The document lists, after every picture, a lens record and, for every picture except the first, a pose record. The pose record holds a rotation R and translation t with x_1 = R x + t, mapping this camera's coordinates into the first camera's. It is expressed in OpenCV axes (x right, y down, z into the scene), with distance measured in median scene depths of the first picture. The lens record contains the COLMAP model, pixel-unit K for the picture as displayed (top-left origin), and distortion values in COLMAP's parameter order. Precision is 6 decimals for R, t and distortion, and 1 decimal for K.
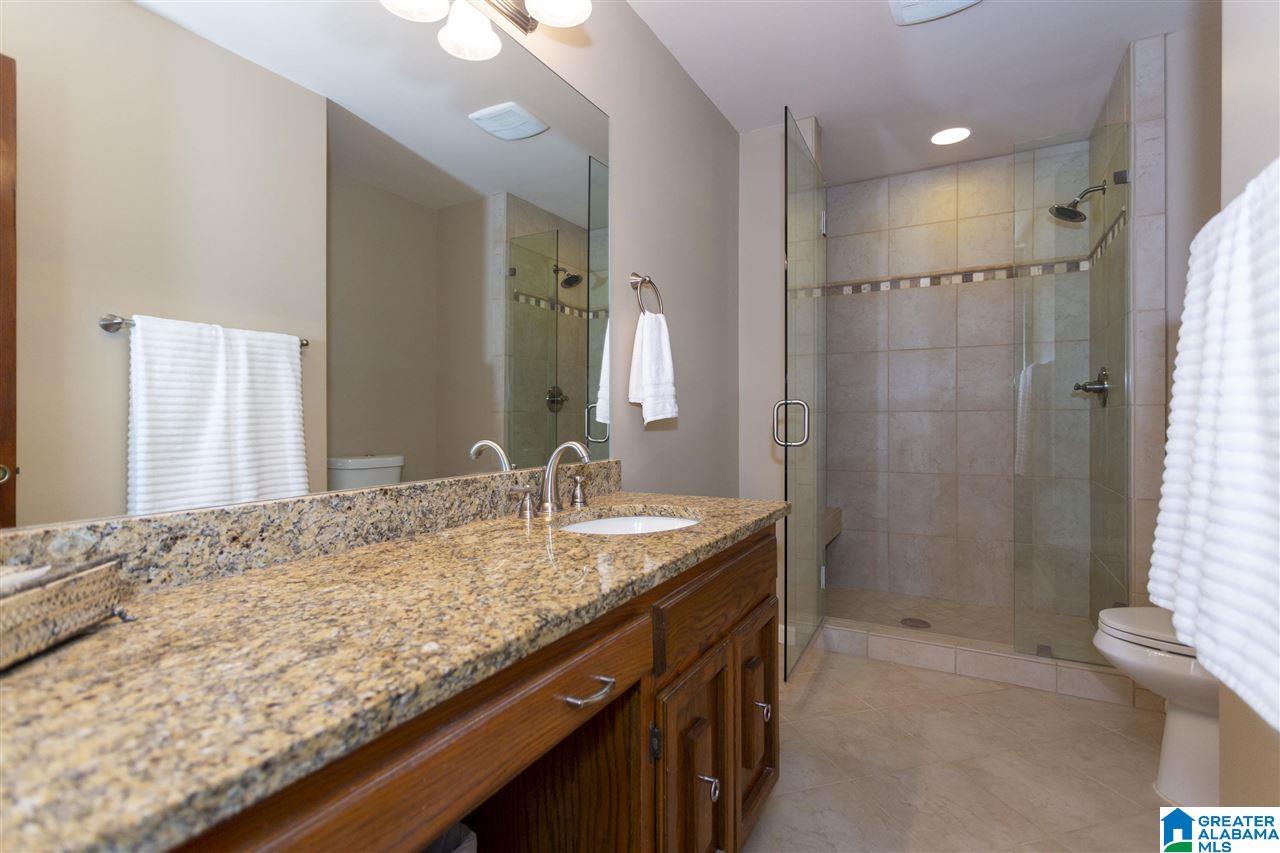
lens RADIAL K [[611.3, 0, 634.1], [0, 611.3, 426.6], [0, 0, 1]] dist [-0.000435, 0.002673]
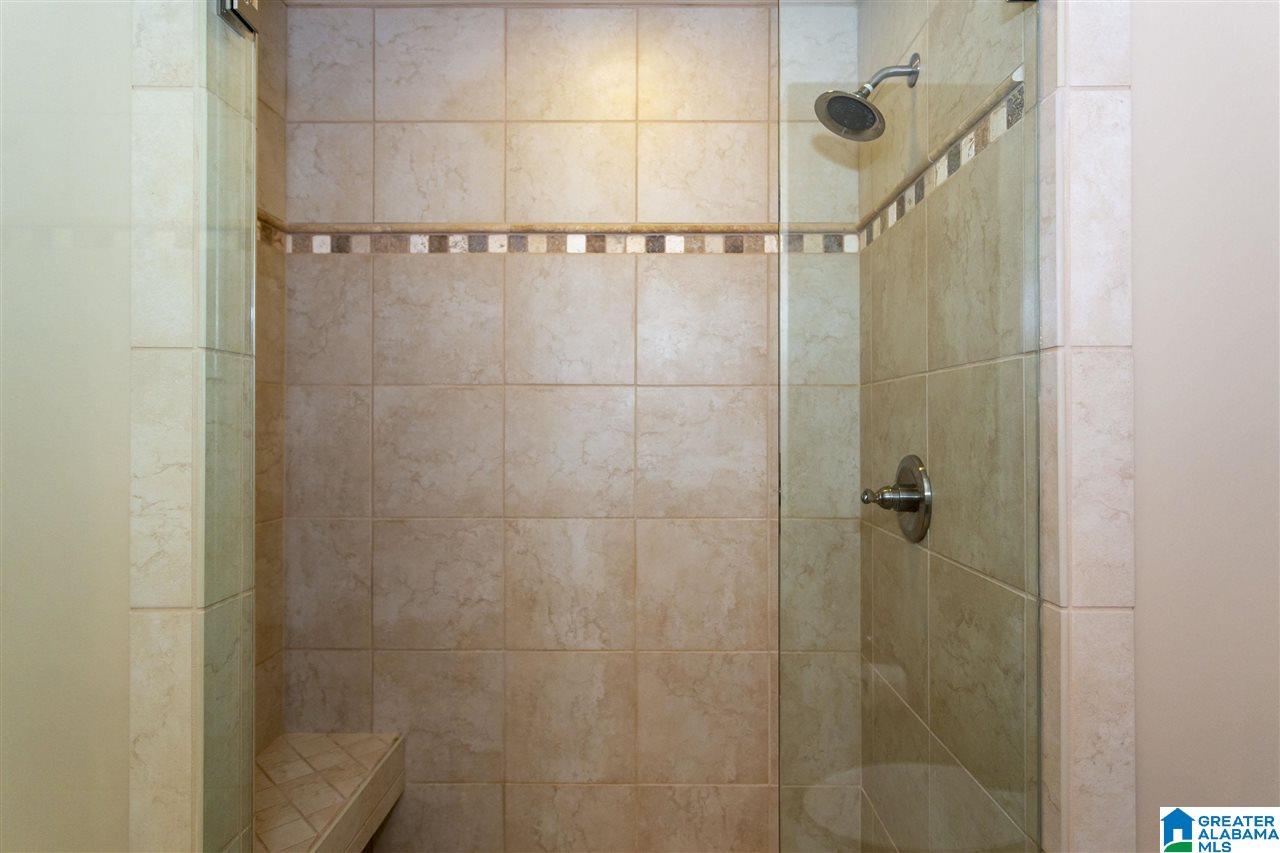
lens RADIAL K [[729.3, 0, 642.8], [0, 729.3, 428.2], [0, 0, 1]] dist [0.000559, 0.000086]
pose [[0.881787, 0.003848, 0.471632, 0.247519], [-0.000107, 0.999968, -0.007959, -0.086536], [-0.471648, 0.006967, 0.881759, 0.464519]]
